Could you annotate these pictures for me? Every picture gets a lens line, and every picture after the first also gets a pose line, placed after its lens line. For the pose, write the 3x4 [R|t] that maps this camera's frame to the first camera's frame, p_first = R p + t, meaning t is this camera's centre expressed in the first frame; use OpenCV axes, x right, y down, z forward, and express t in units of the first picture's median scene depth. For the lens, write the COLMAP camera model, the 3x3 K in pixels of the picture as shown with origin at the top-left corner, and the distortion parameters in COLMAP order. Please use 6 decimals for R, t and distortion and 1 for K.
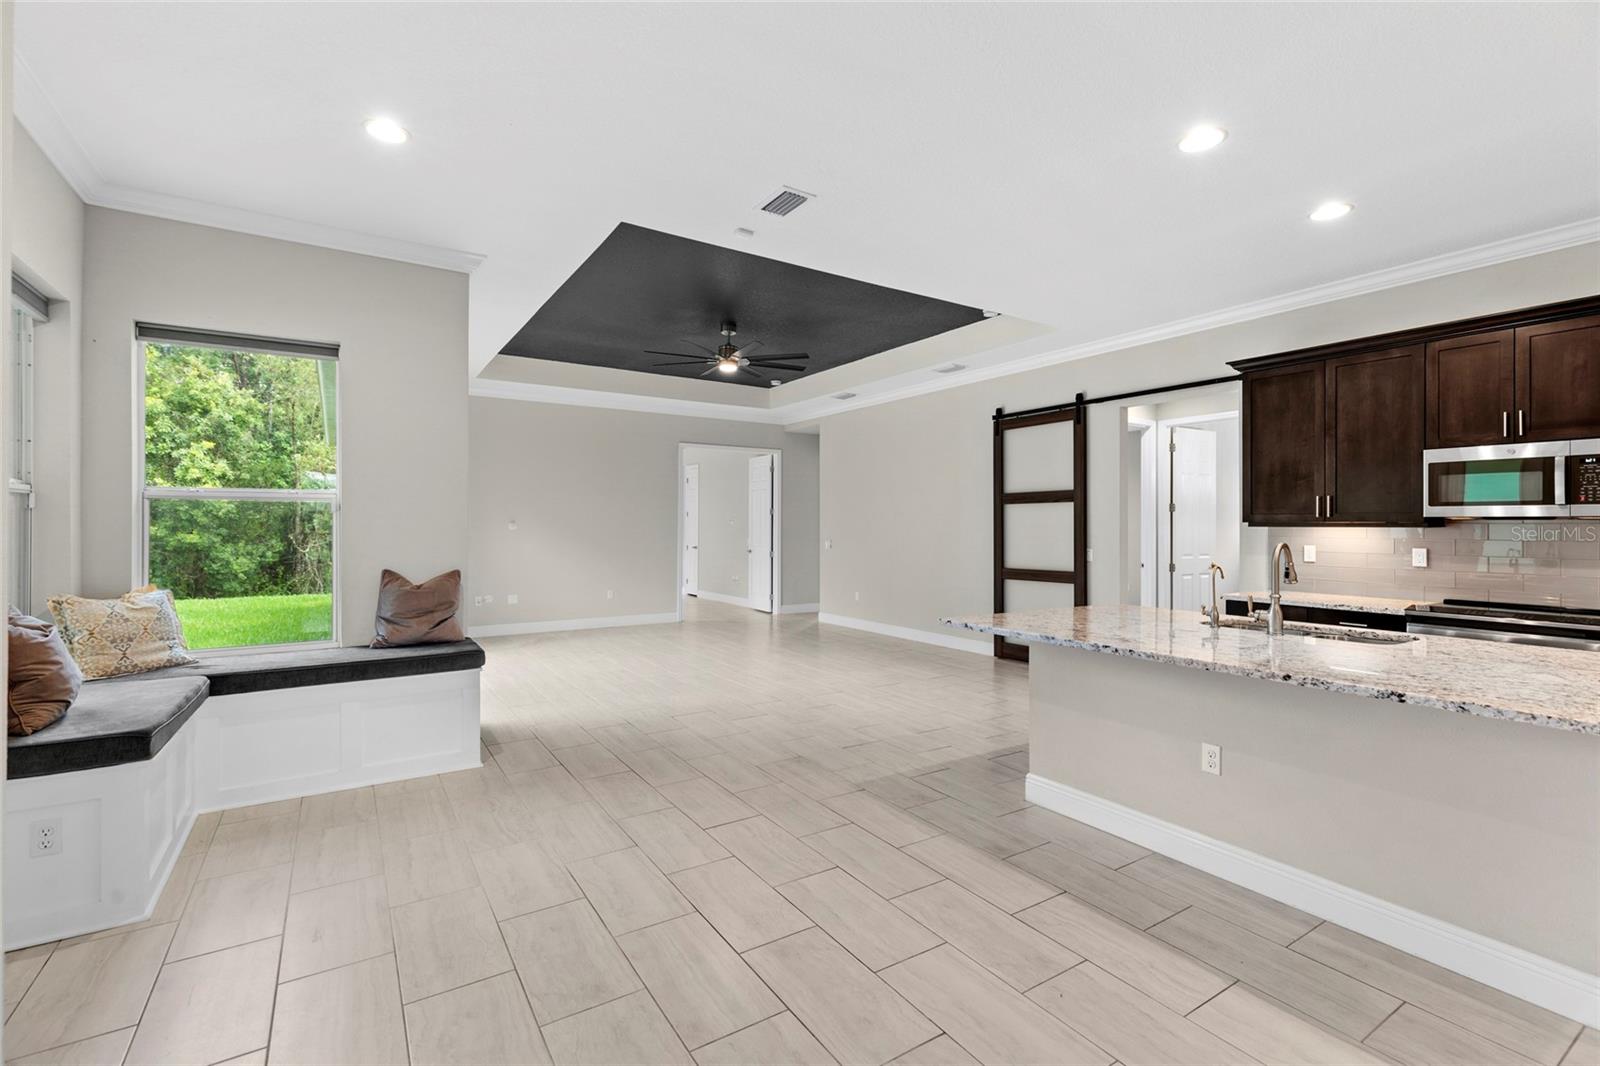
lens RADIAL K [[717.2, 0, 799.0], [0, 717.2, 521.3], [0, 0, 1]] dist [0.003228, 0.000380]
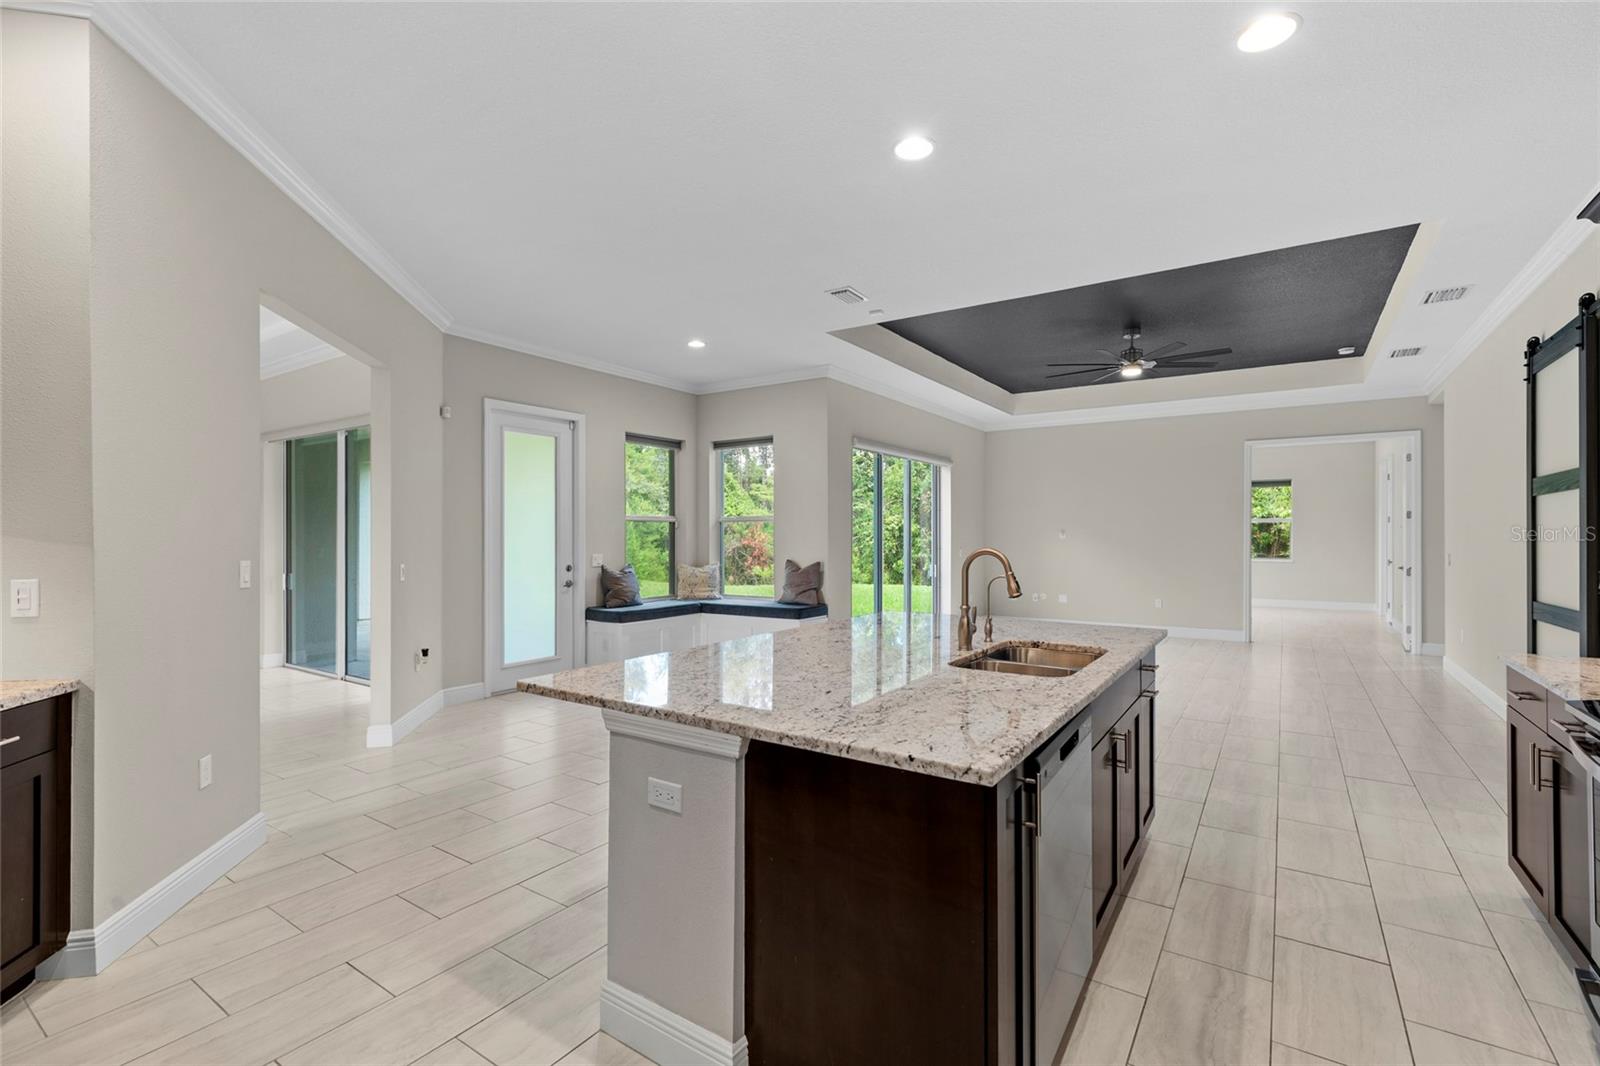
lens RADIAL K [[717.2, 0, 800.0], [0, 717.2, 533.0], [0, 0, 1]] dist [0.003103, 0.000019]
pose [[0.393420, -0.006439, -0.919336, 0.664740], [0.007242, 0.999966, -0.003904, 0.005775], [0.919330, -0.005122, 0.393453, 0.212570]]
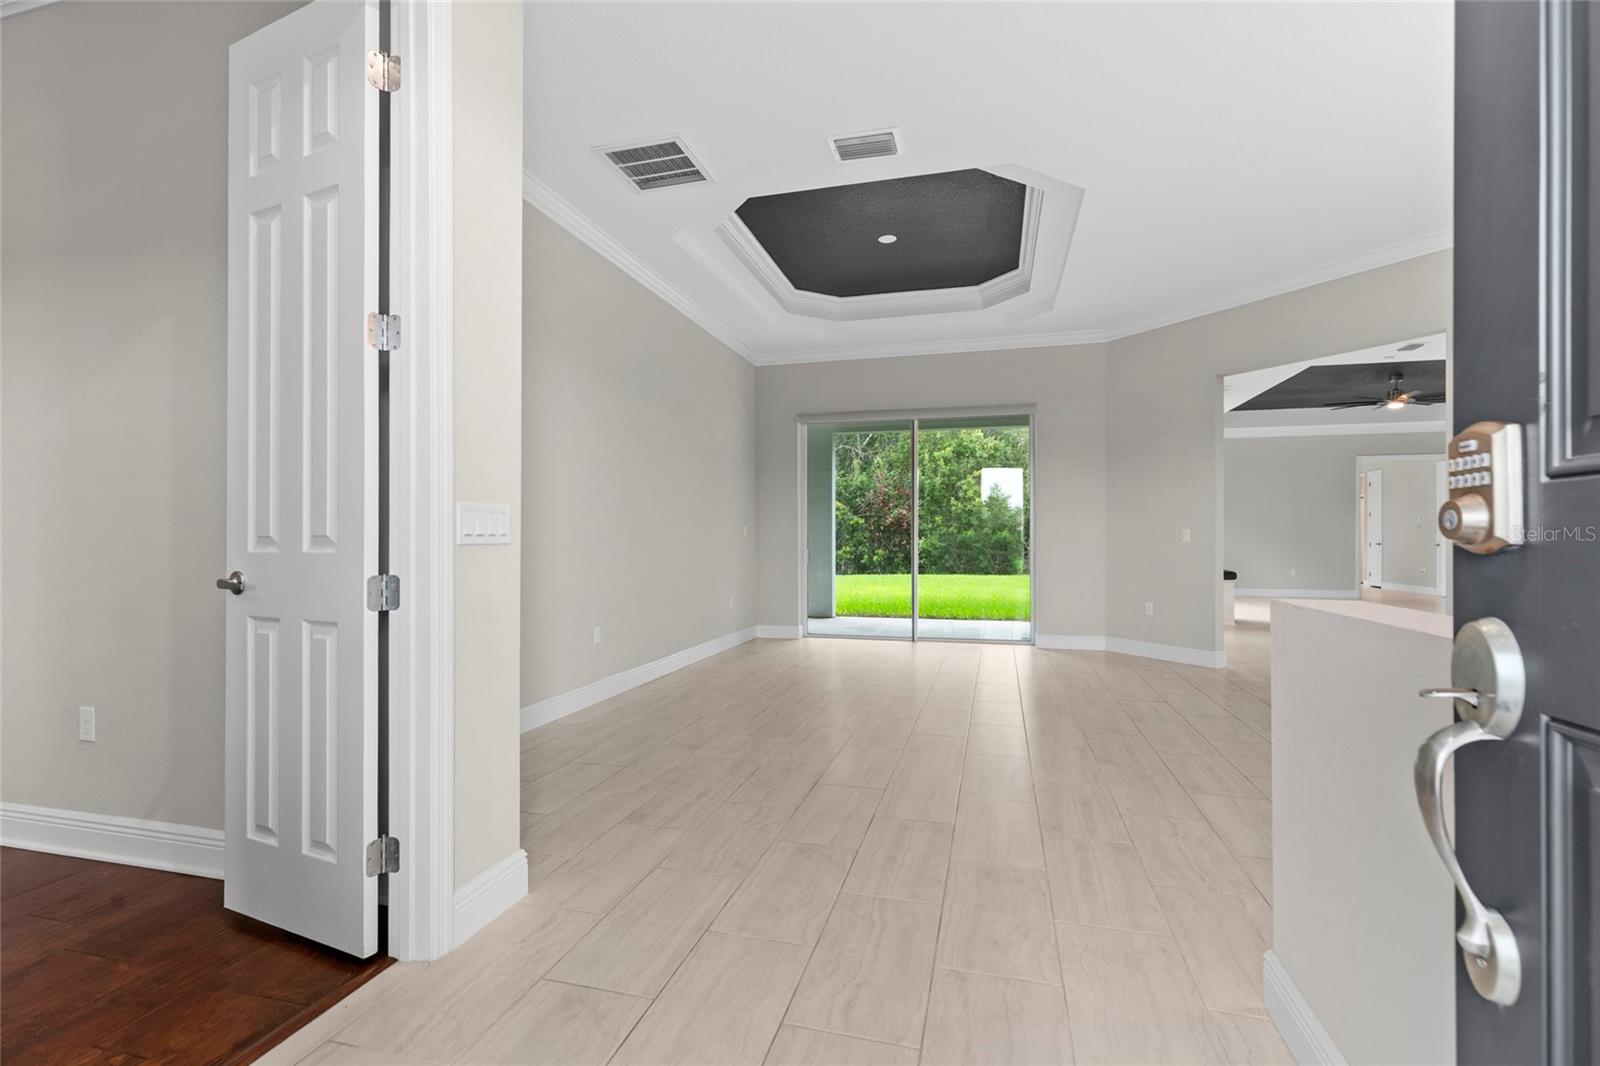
lens RADIAL K [[724.1, 0, 807.9], [0, 724.1, 535.1], [0, 0, 1]] dist [0.009420, 0.000307]
pose [[0.677886, -0.003840, -0.735157, 0.183187], [0.006587, 0.999978, 0.000851, 0.034700], [0.735138, -0.005419, 0.677896, -0.887571]]
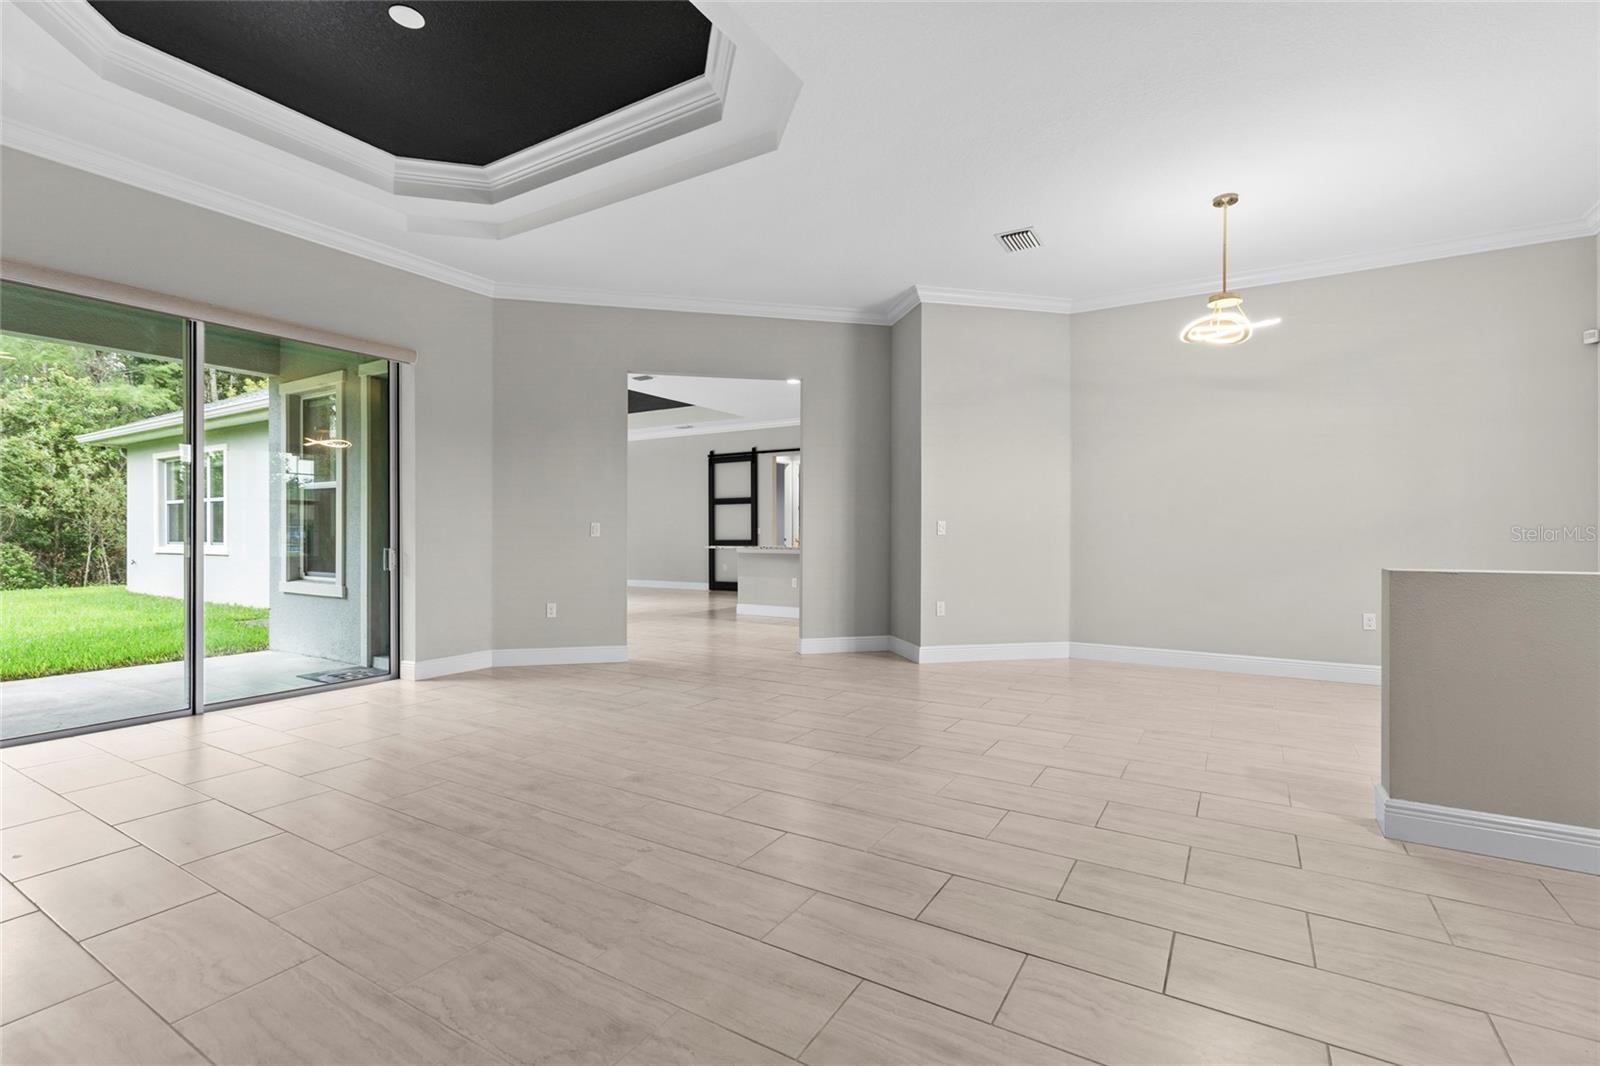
lens RADIAL K [[720.2, 0, 802.9], [0, 720.2, 535.4], [0, 0, 1]] dist [0.002225, 0.000901]
pose [[0.899824, -0.003660, 0.436237, -0.338070], [-0.001542, 0.999932, 0.011570, 0.035962], [-0.436250, -0.011084, 0.899757, -0.807816]]
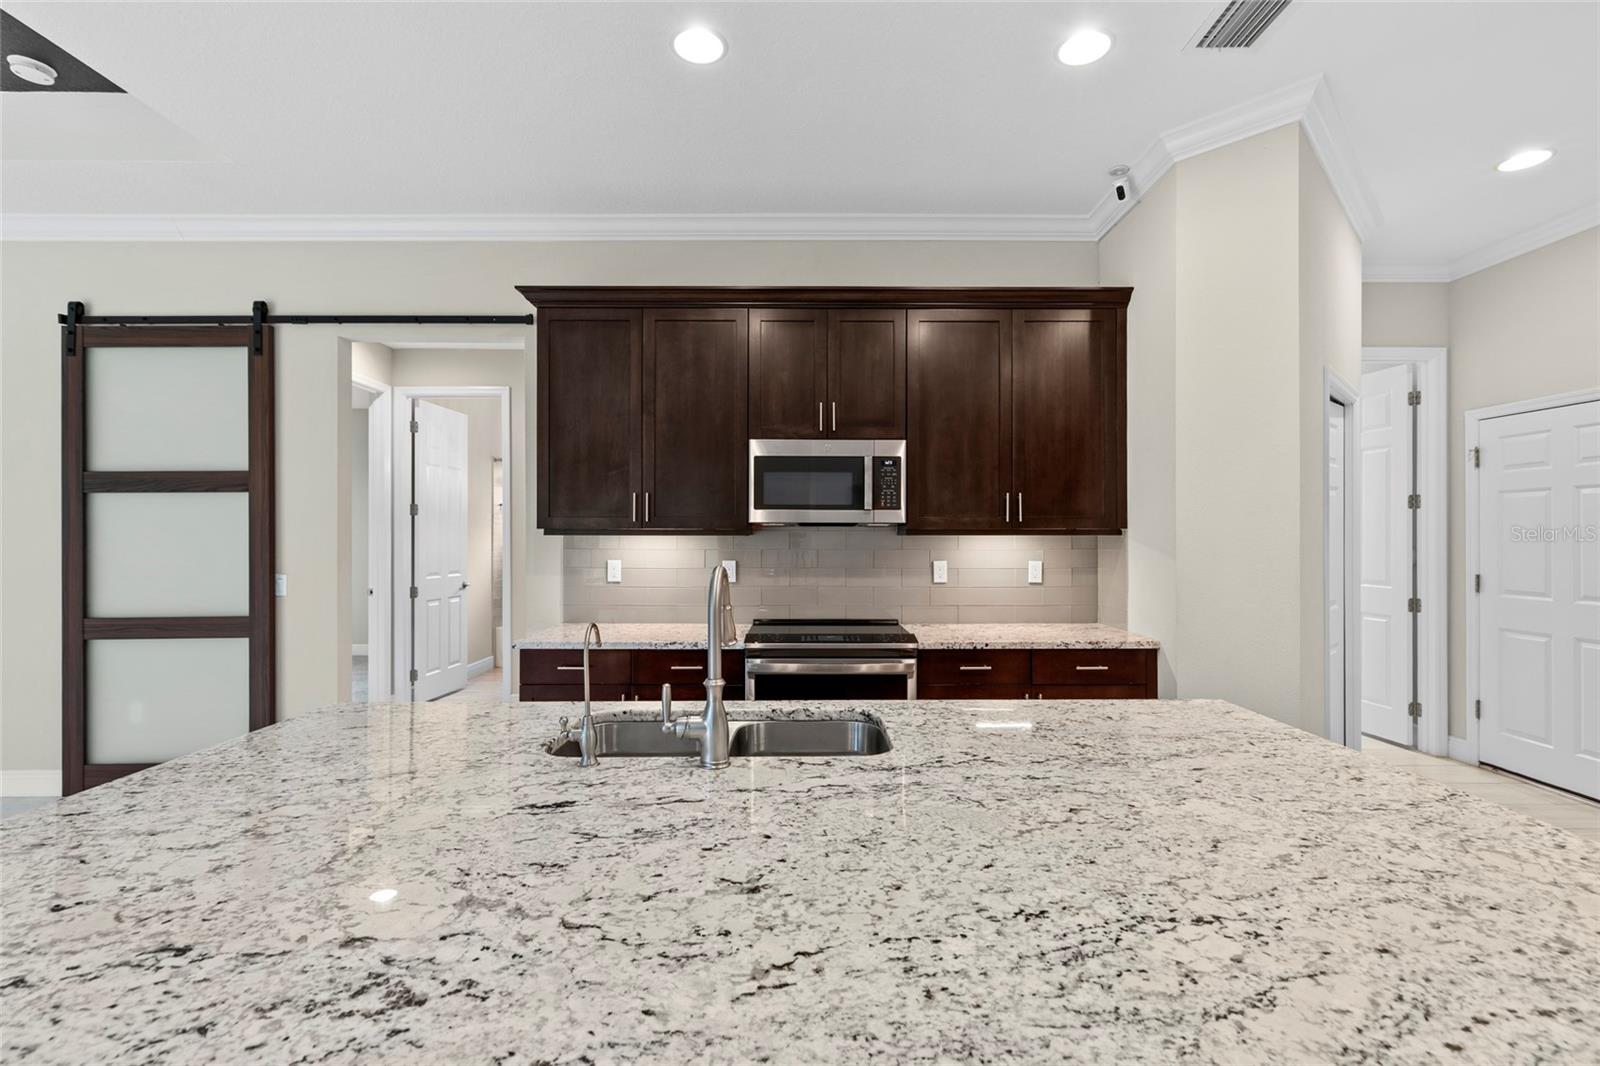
lens RADIAL K [[720.2, 0, 802.9], [0, 720.2, 535.4], [0, 0, 1]] dist [0.002225, 0.000901]
pose [[0.539521, -0.002208, 0.841969, 0.141048], [-0.003365, 0.999983, 0.004778, 0.002714], [-0.841965, -0.005411, 0.539505, 0.328264]]
